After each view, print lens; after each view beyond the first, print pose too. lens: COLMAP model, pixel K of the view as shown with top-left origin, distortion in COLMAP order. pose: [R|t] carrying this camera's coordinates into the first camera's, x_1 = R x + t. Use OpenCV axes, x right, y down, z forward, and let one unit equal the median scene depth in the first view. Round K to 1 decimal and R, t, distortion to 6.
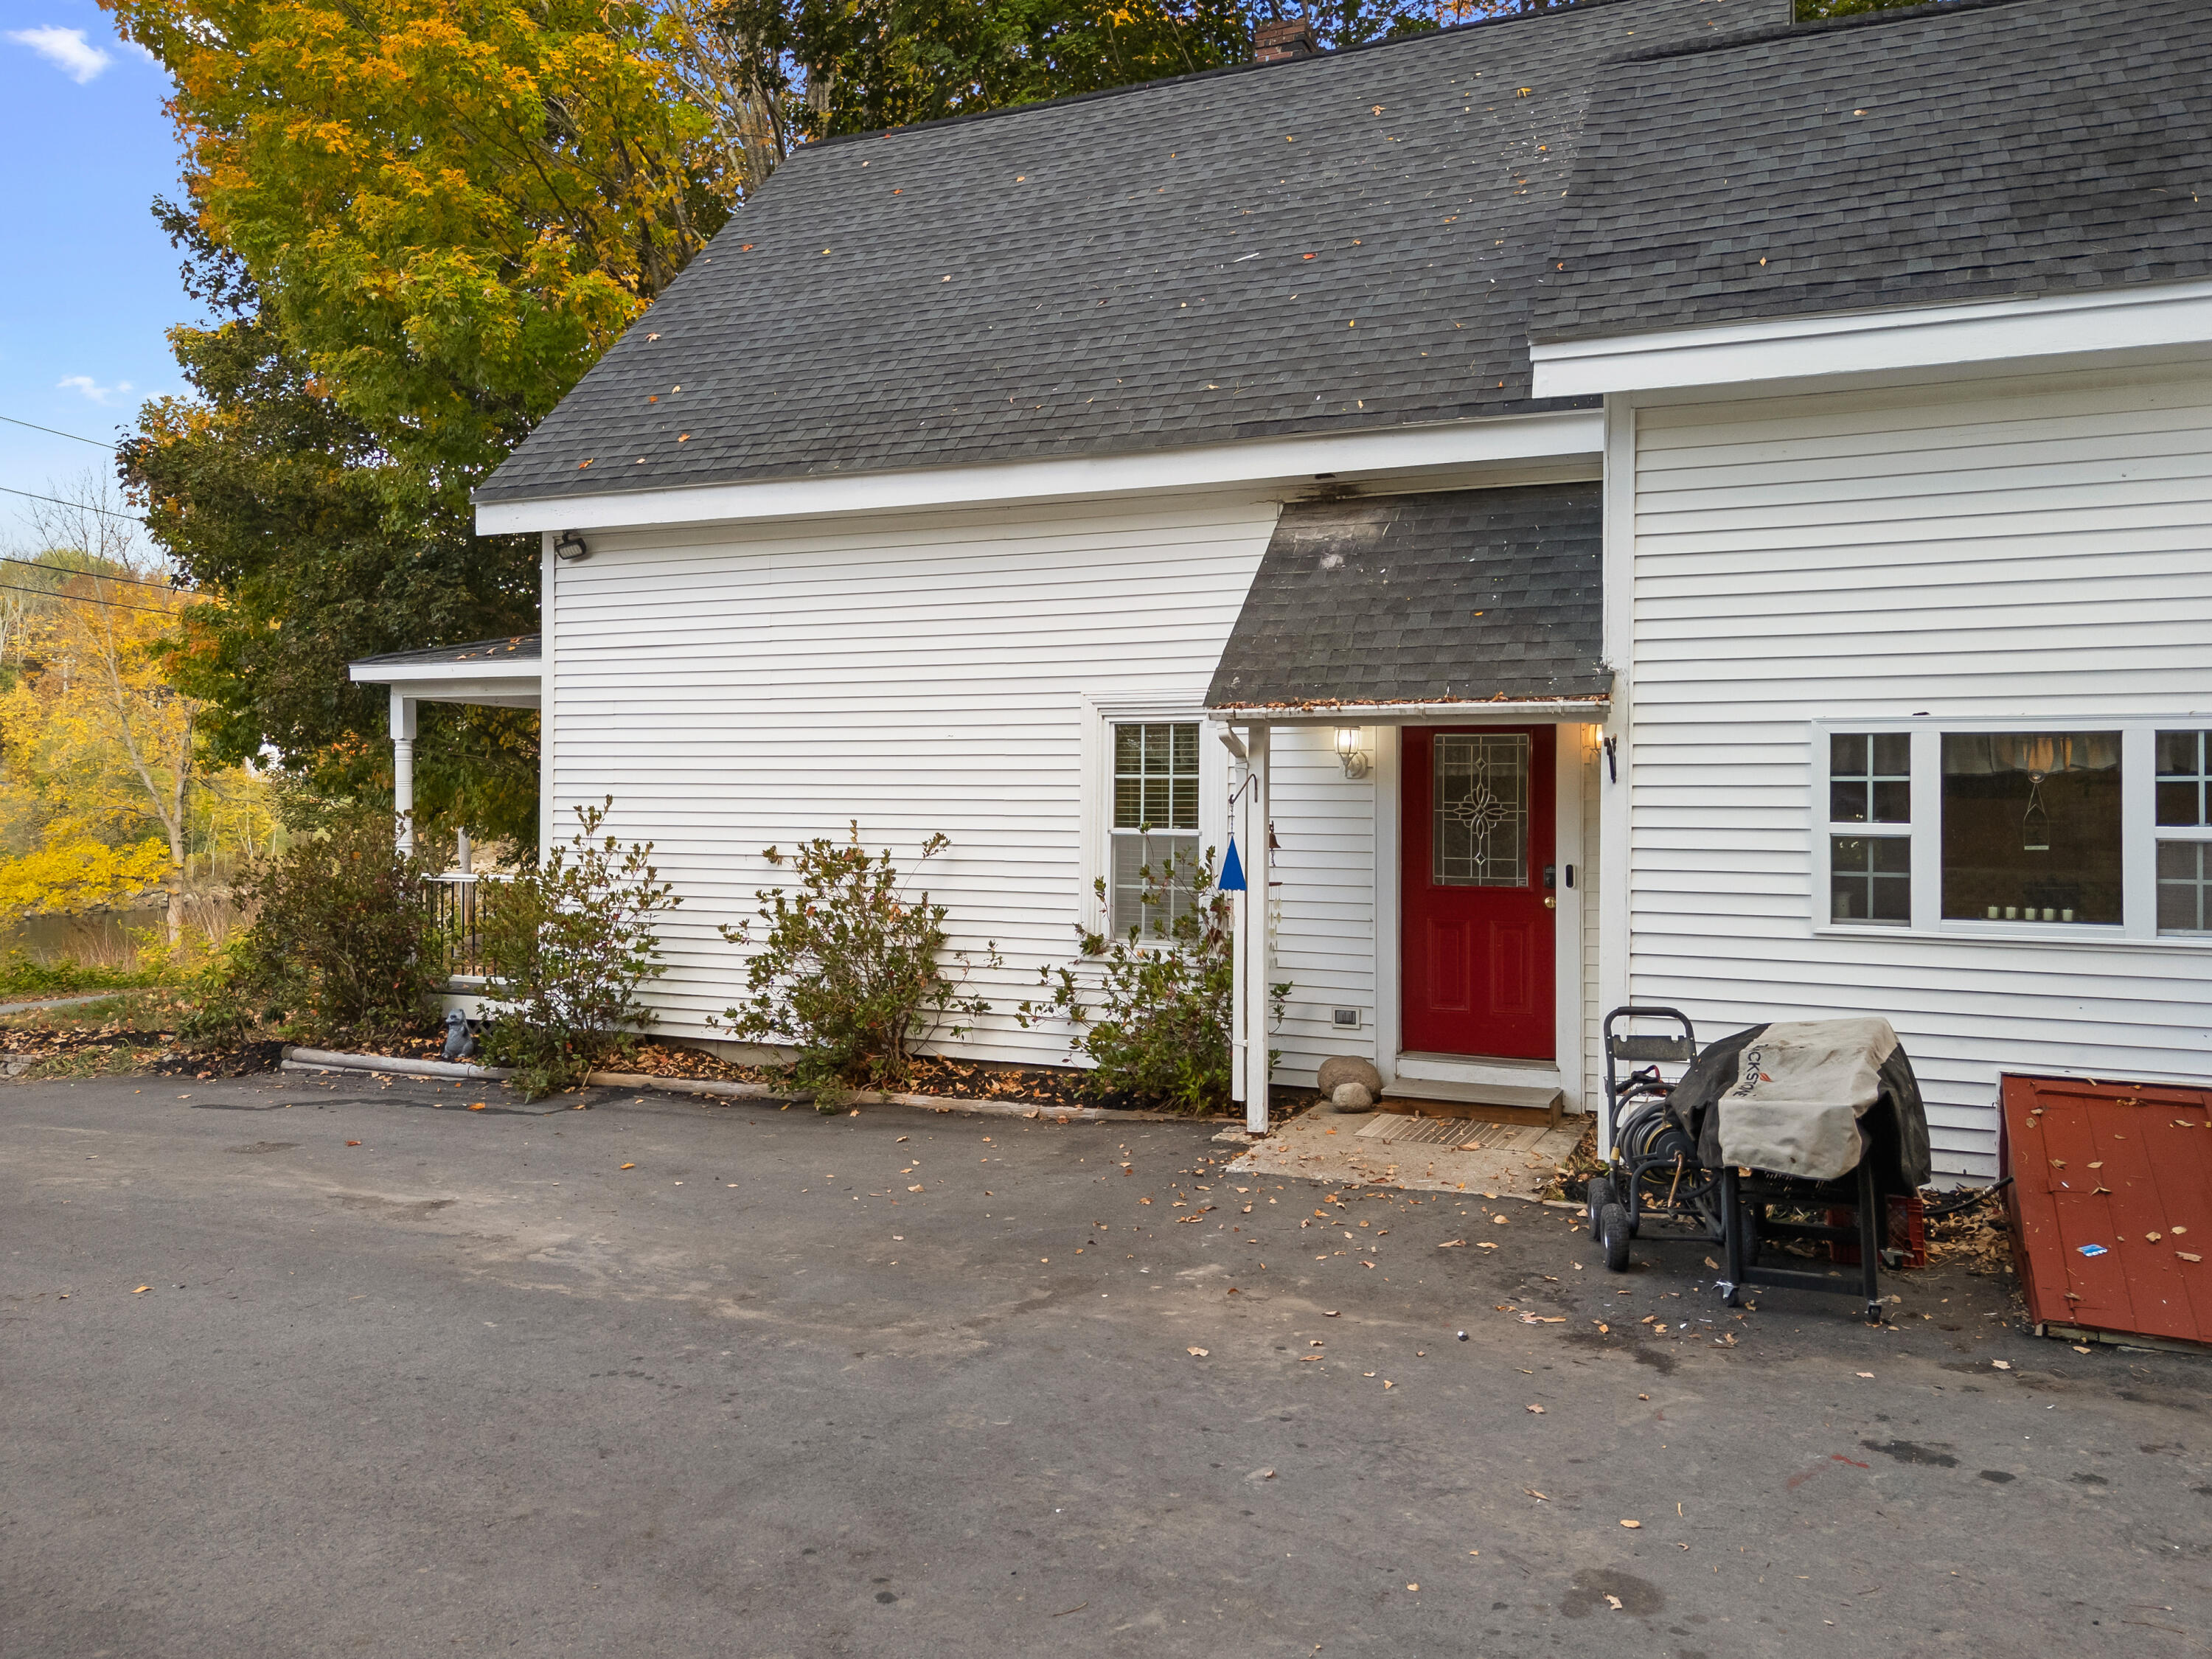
lens RADIAL K [[1556.1, 0, 1115.1], [0, 1556.1, 810.3], [0, 0, 1]] dist [0.054635, -0.039500]
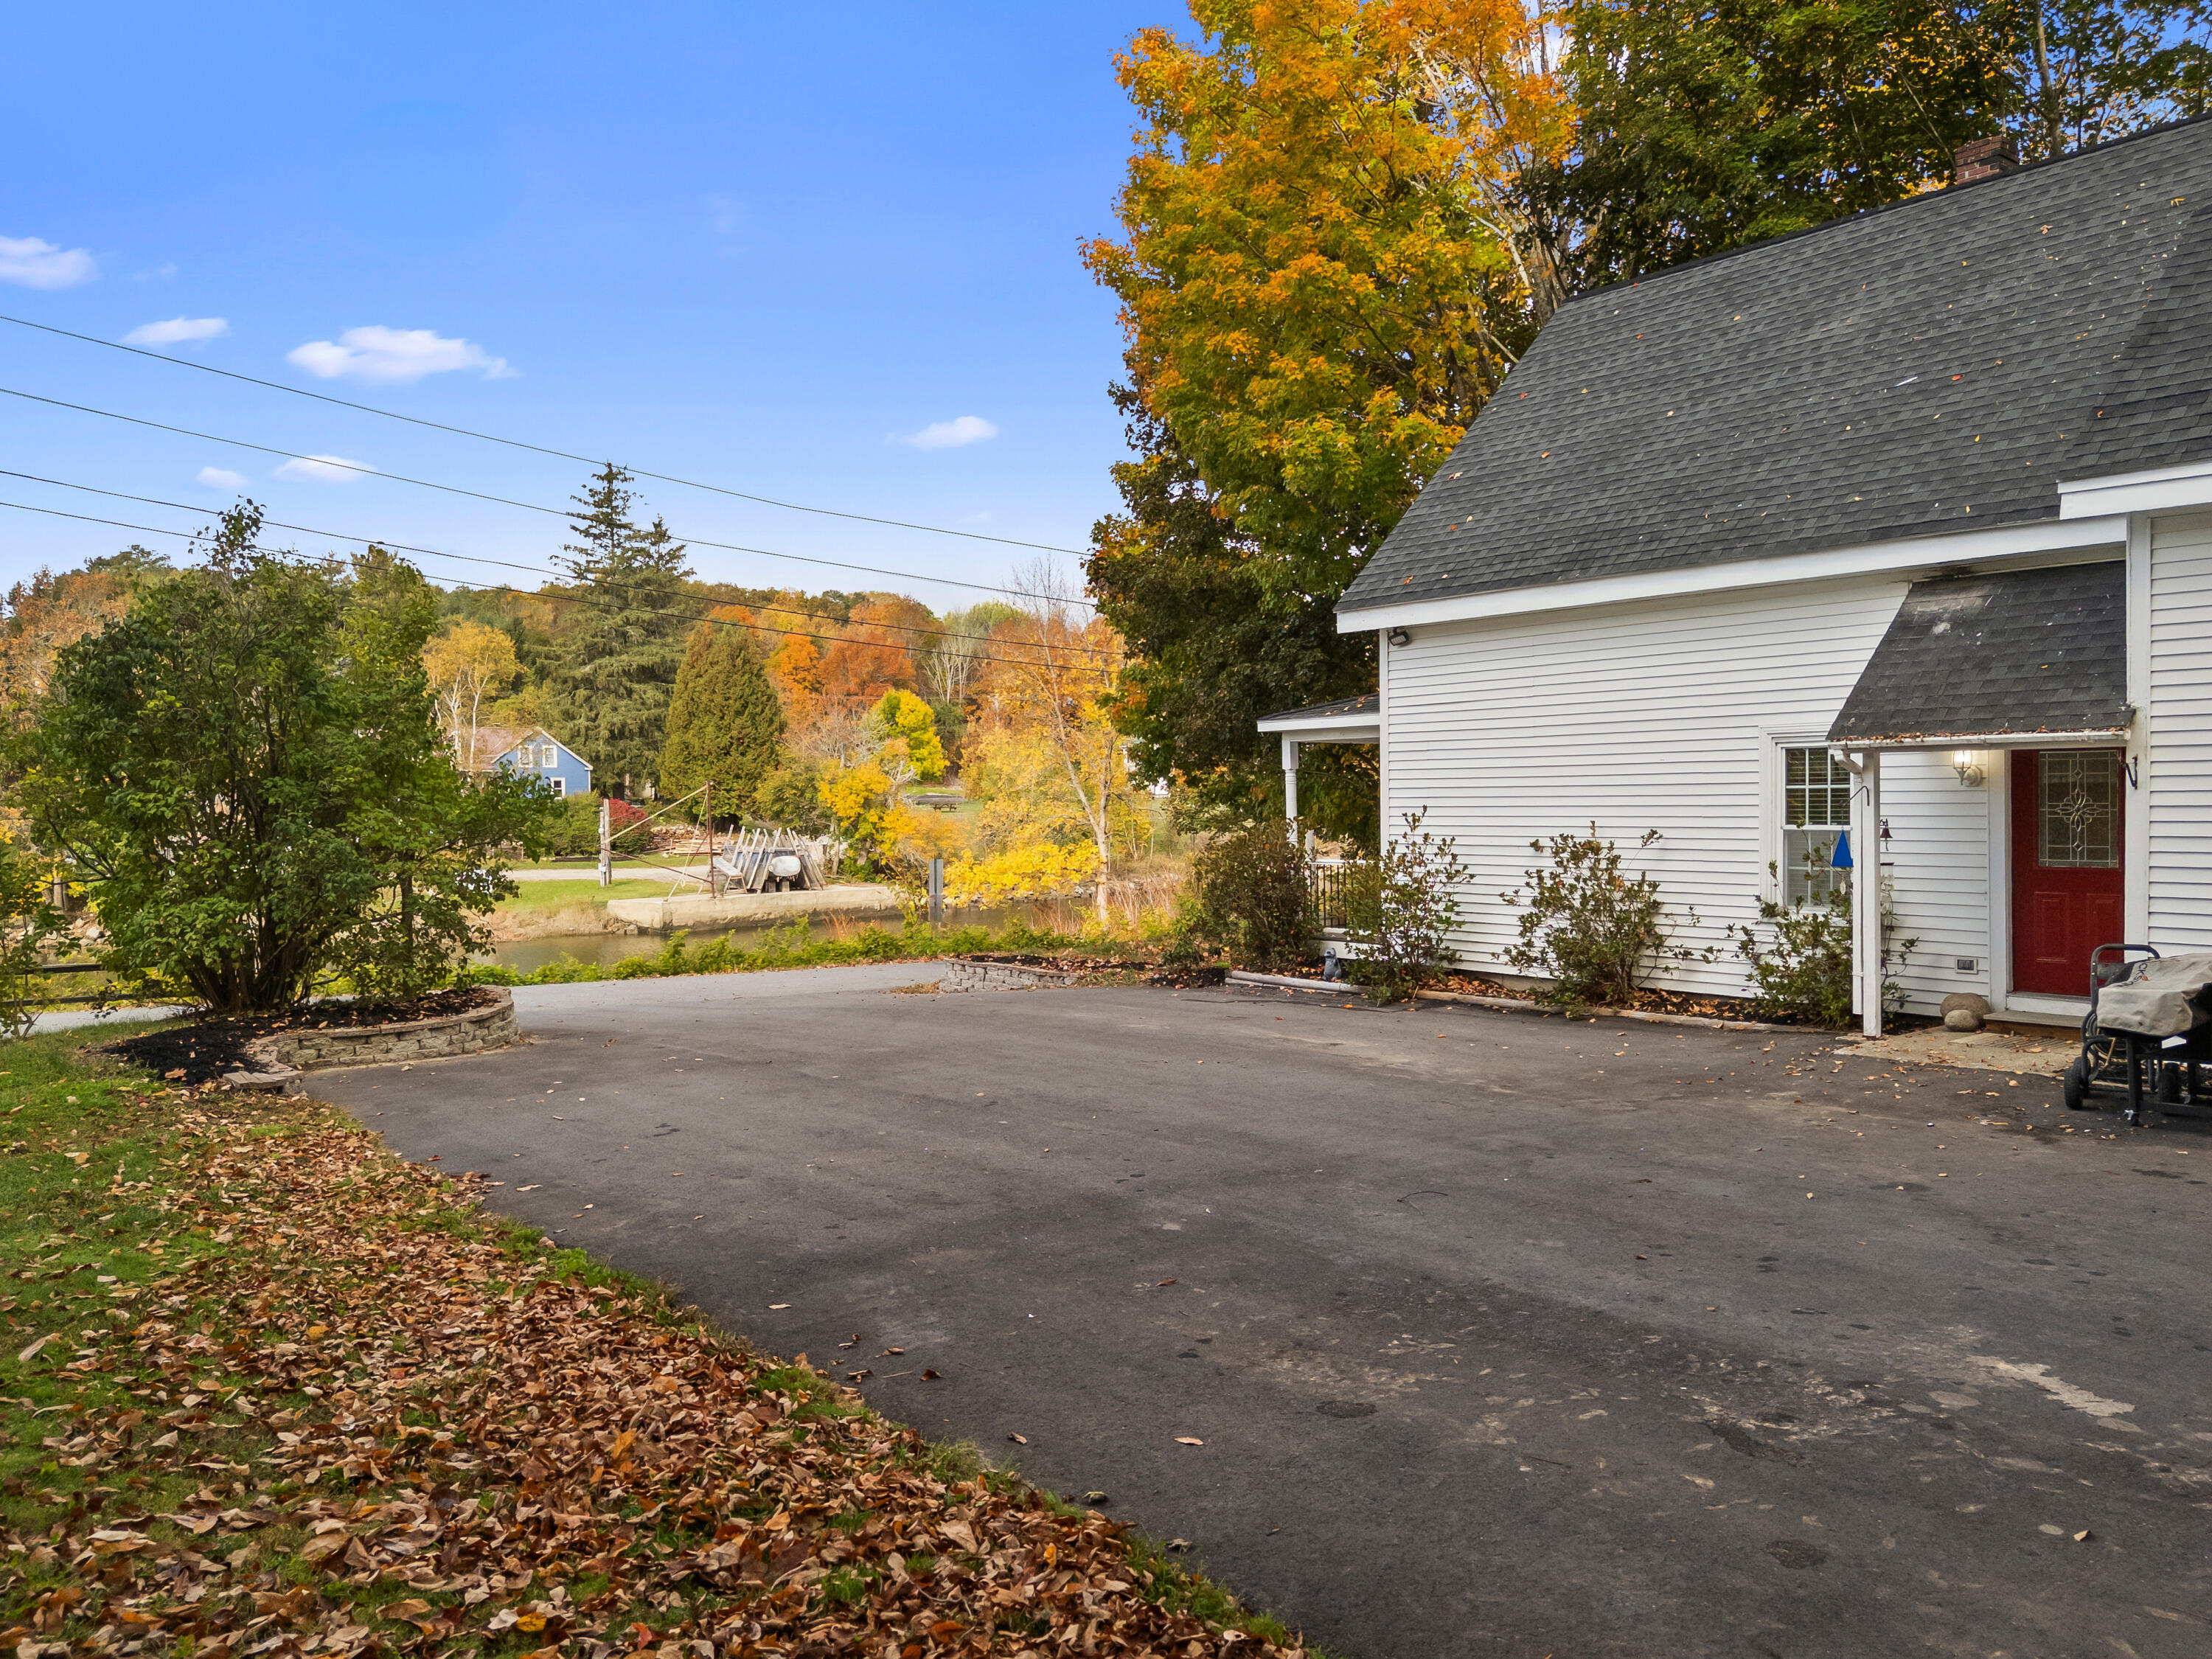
lens RADIAL K [[1556.1, 0, 1090.6], [0, 1556.1, 807.2], [0, 0, 1]] dist [0.054635, -0.039500]
pose [[0.865679, -0.013046, -0.500430, 0.143483], [0.010973, 0.999915, -0.007087, -0.001123], [0.500479, 0.000644, 0.865748, -0.445190]]
